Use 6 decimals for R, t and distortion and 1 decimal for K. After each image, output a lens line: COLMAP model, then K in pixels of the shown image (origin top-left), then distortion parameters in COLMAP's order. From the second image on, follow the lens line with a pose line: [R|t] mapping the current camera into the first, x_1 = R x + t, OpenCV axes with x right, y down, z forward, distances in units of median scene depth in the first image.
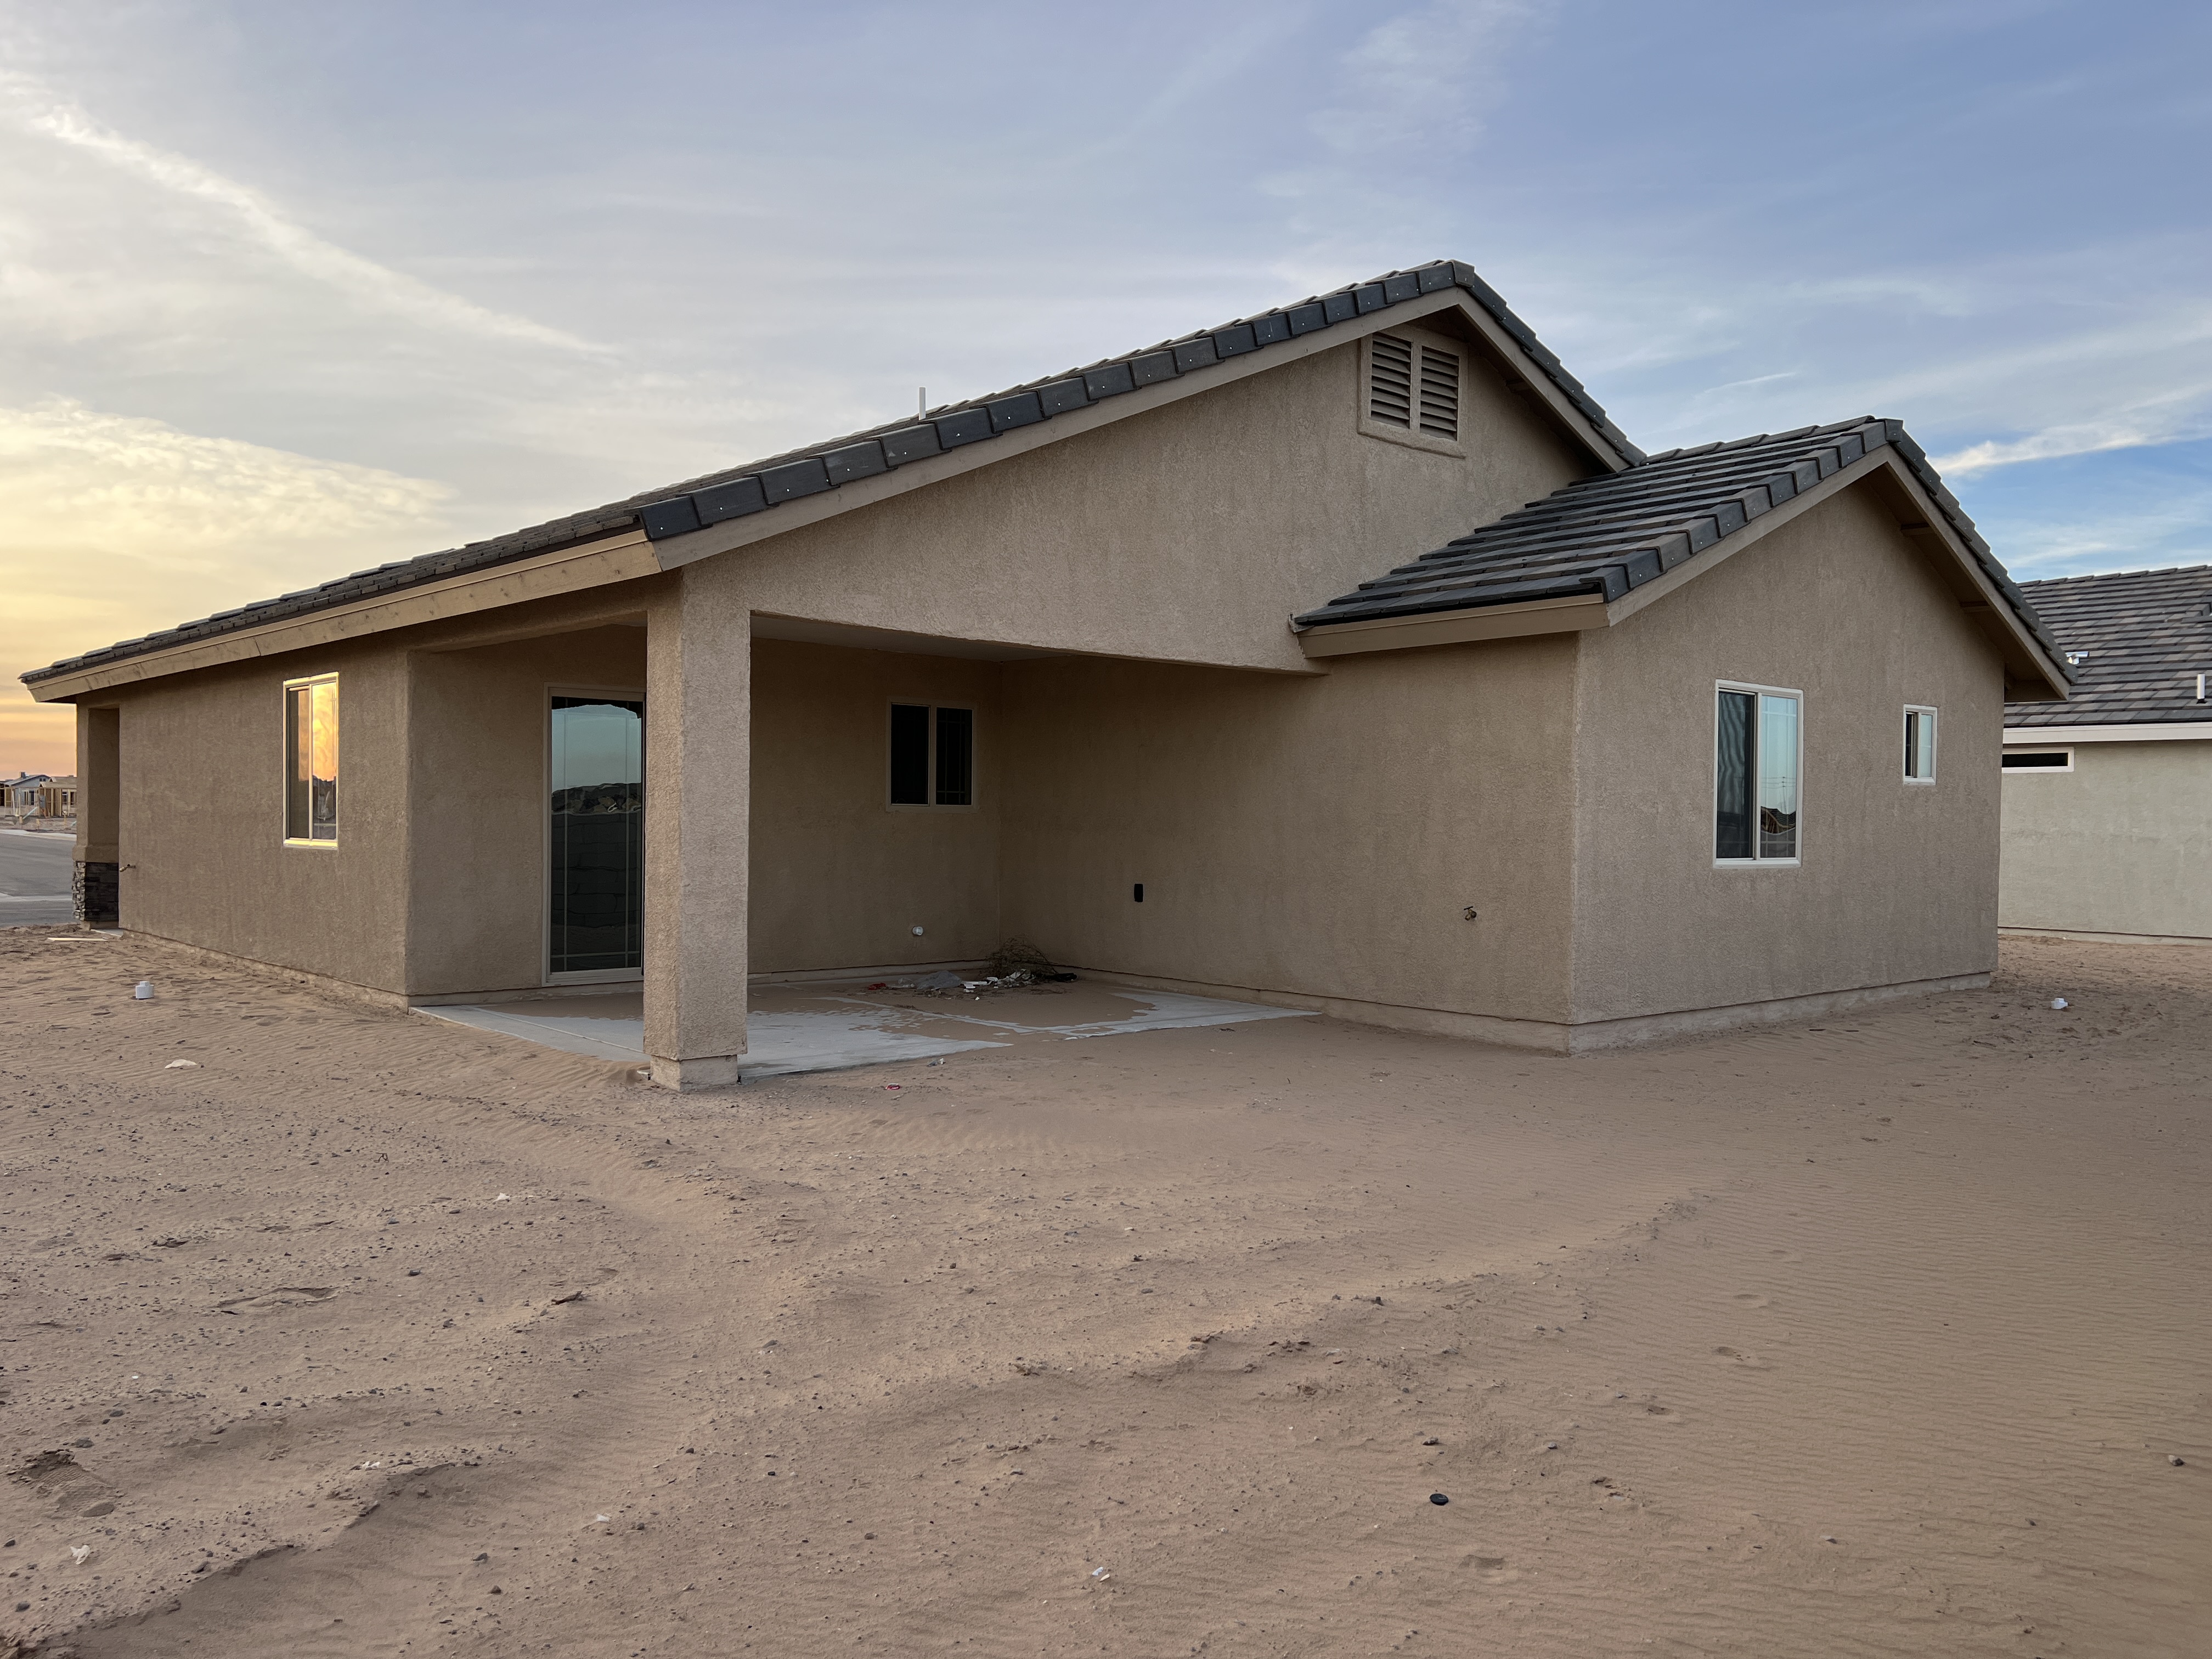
lens RADIAL K [[1672.5, 0, 1107.1], [0, 1672.5, 826.0], [0, 0, 1]] dist [0.047329, -0.062630]
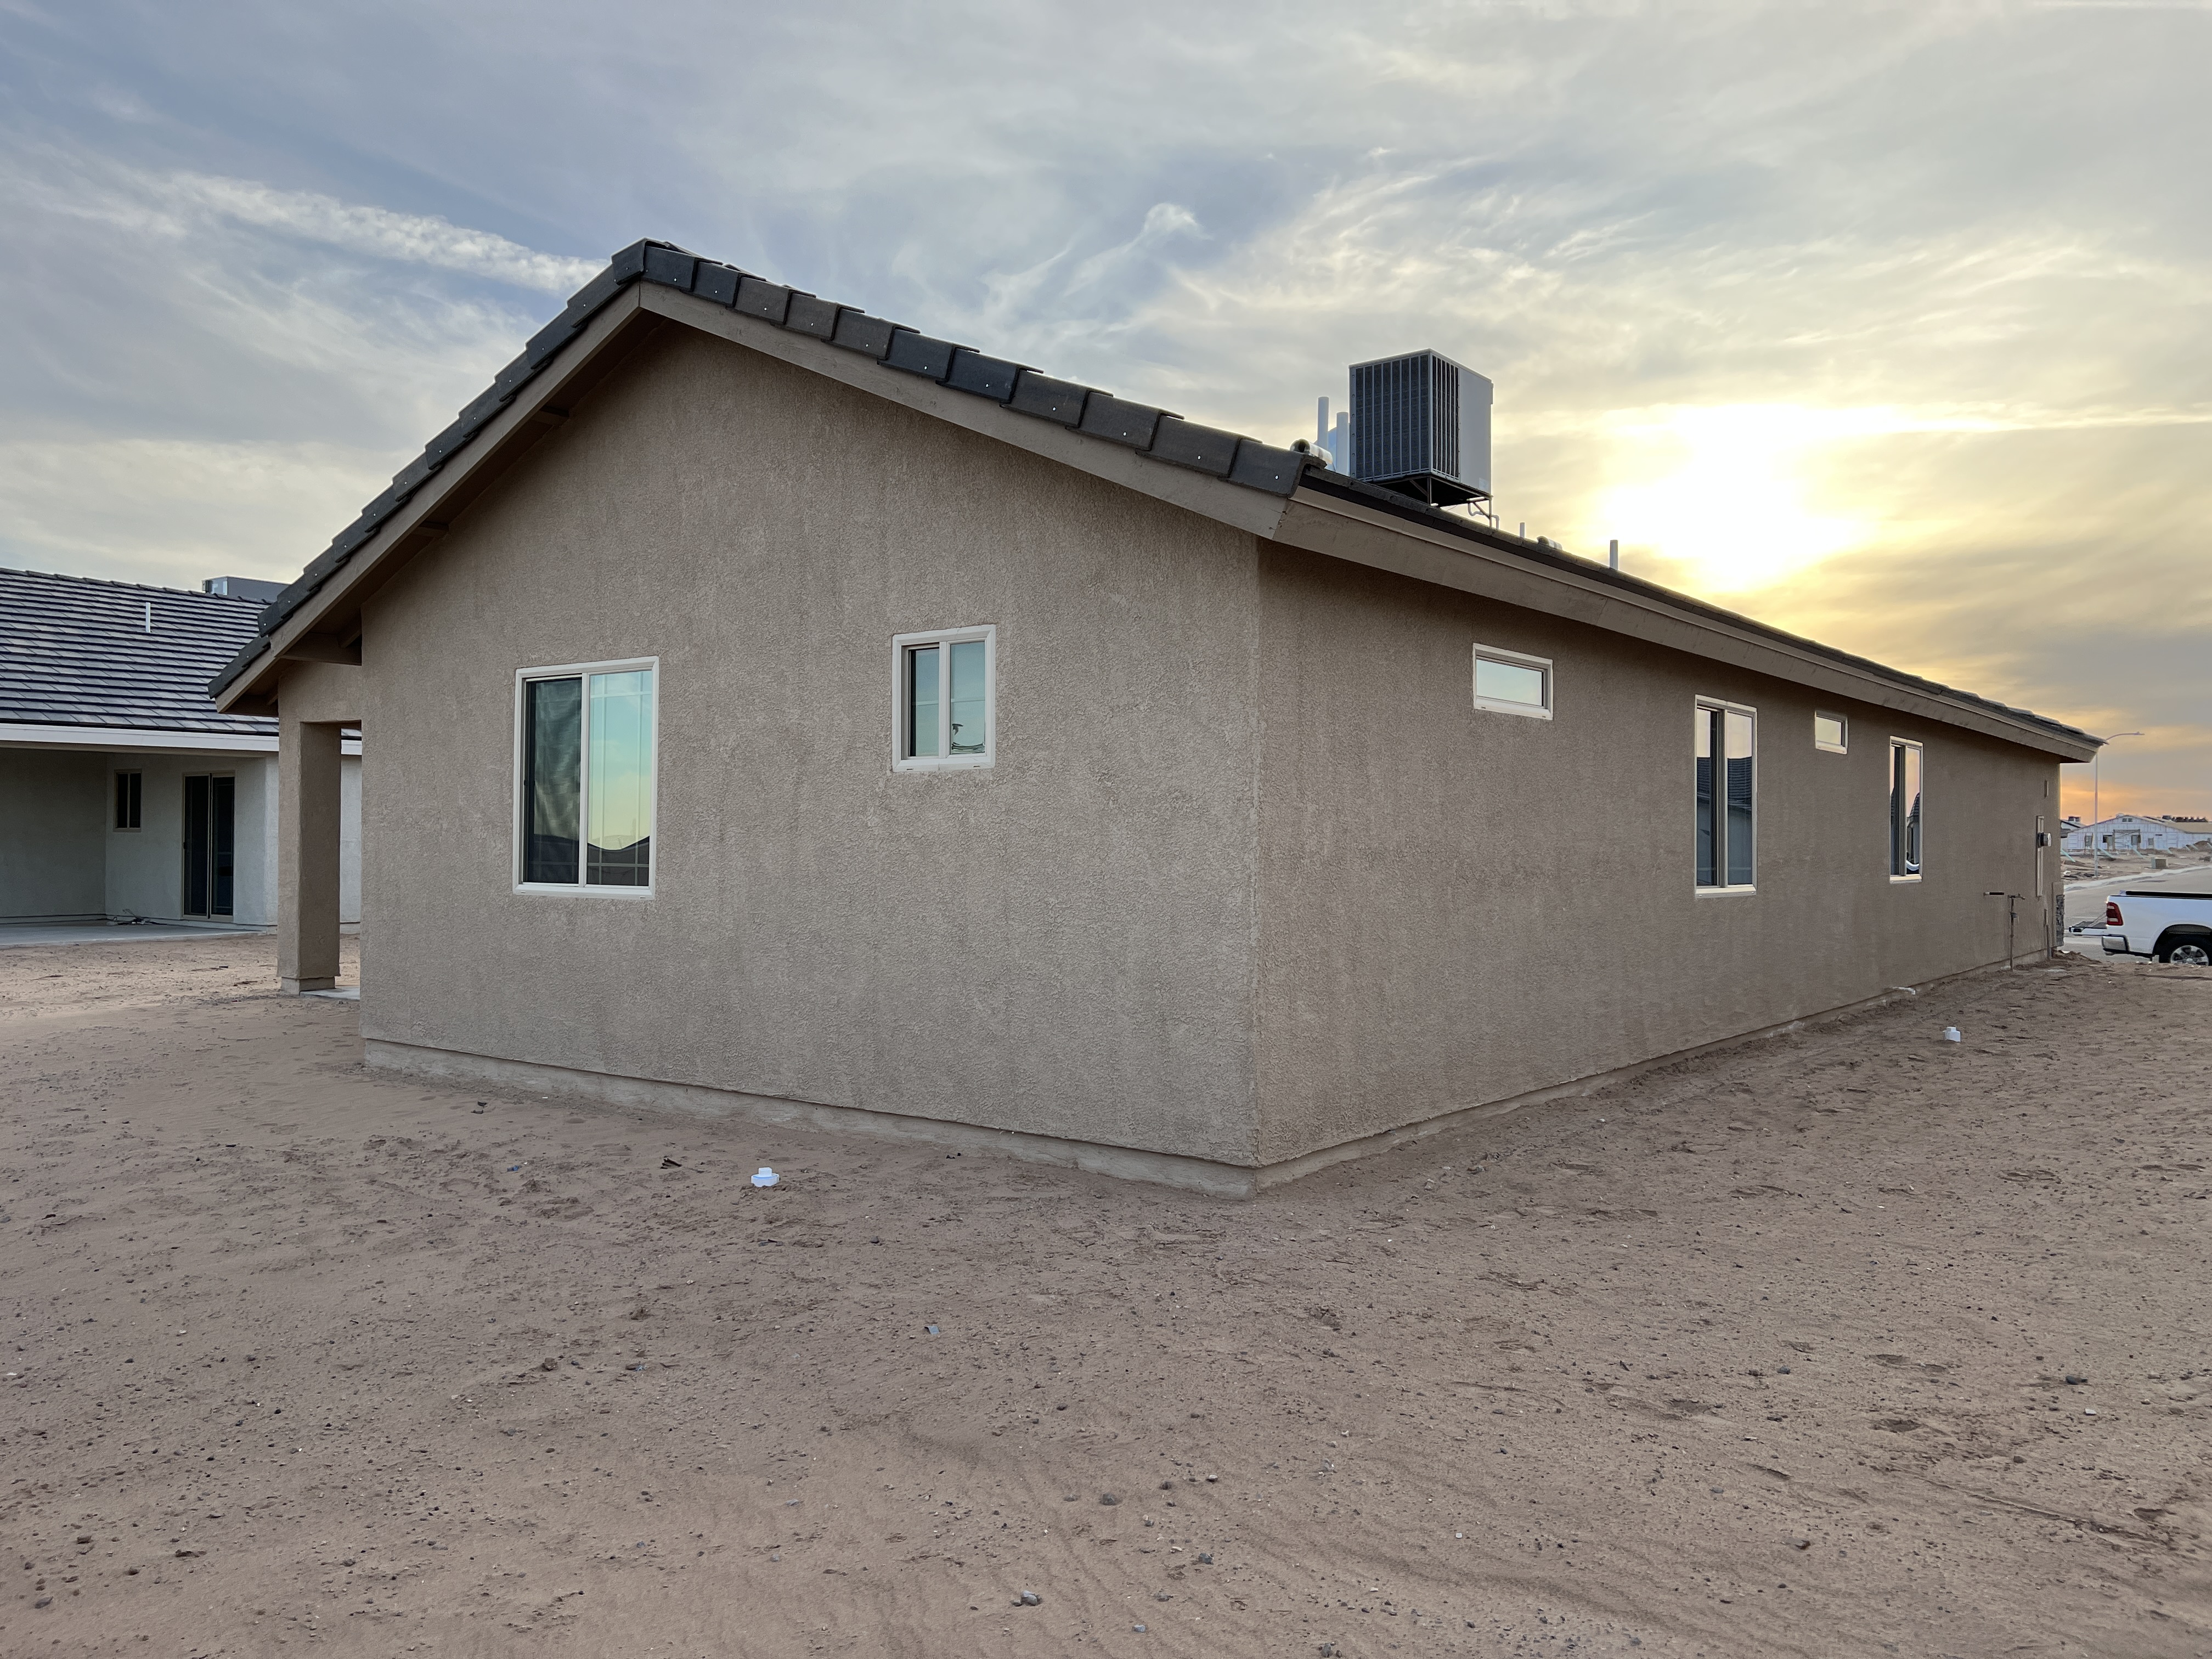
lens RADIAL K [[1672.5, 0, 1107.6], [0, 1672.5, 832.6], [0, 0, 1]] dist [0.047329, -0.062630]
pose [[0.187060, -0.019839, -0.982148, 1.208627], [-0.012504, 0.999667, -0.022575, 0.009606], [0.982269, 0.016504, 0.186750, 1.103845]]
